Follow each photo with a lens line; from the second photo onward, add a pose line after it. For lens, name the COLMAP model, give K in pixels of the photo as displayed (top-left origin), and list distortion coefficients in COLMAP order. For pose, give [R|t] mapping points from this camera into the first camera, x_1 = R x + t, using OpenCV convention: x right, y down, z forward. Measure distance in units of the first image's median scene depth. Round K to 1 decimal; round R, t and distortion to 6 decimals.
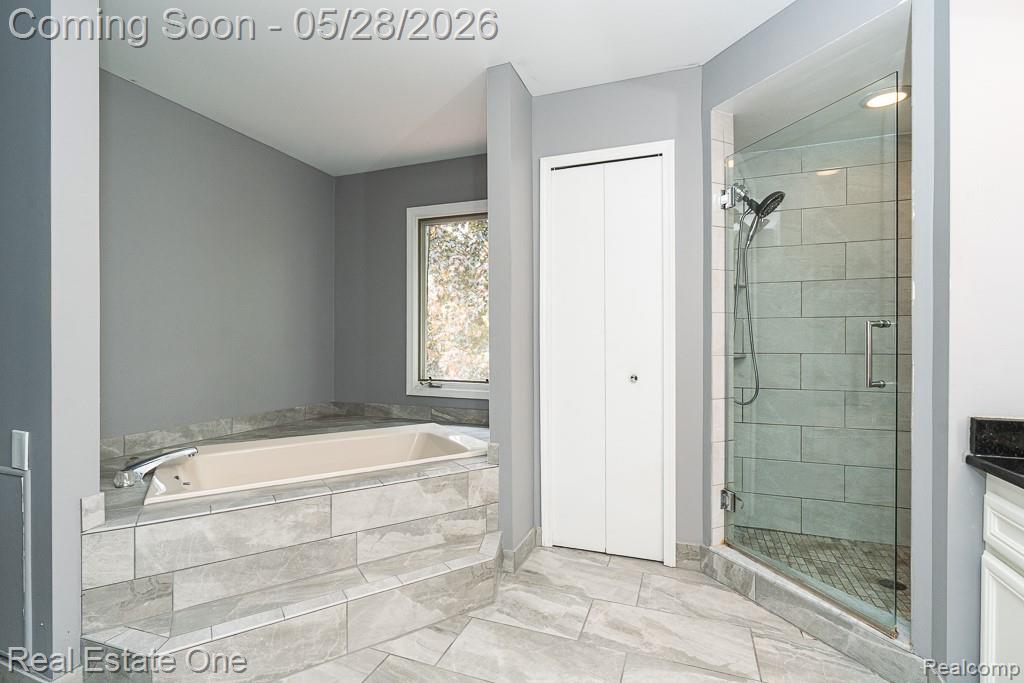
lens RADIAL K [[463.2, 0, 514.2], [0, 463.2, 338.3], [0, 0, 1]] dist [-0.000002, 0.000005]
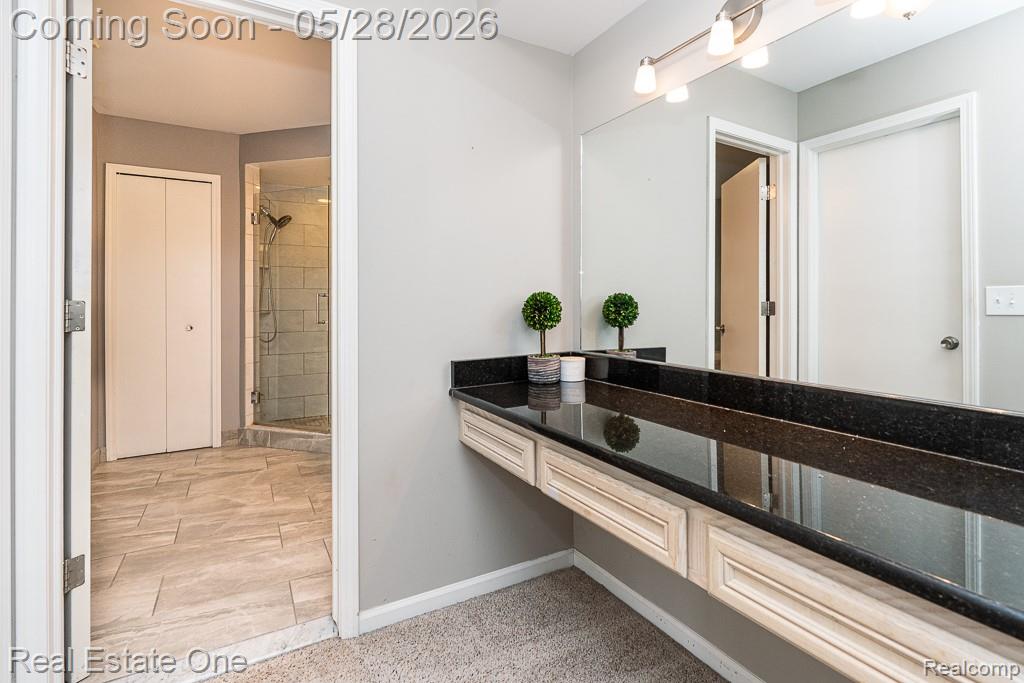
lens RADIAL K [[463.2, 0, 504.5], [0, 463.2, 302.6], [0, 0, 1]] dist [-0.000002, 0.000005]
pose [[0.631713, 0.002992, 0.775196, -0.270956], [0.004672, 0.999960, -0.007667, 0.021167], [-0.775188, 0.008464, 0.631674, -0.761406]]
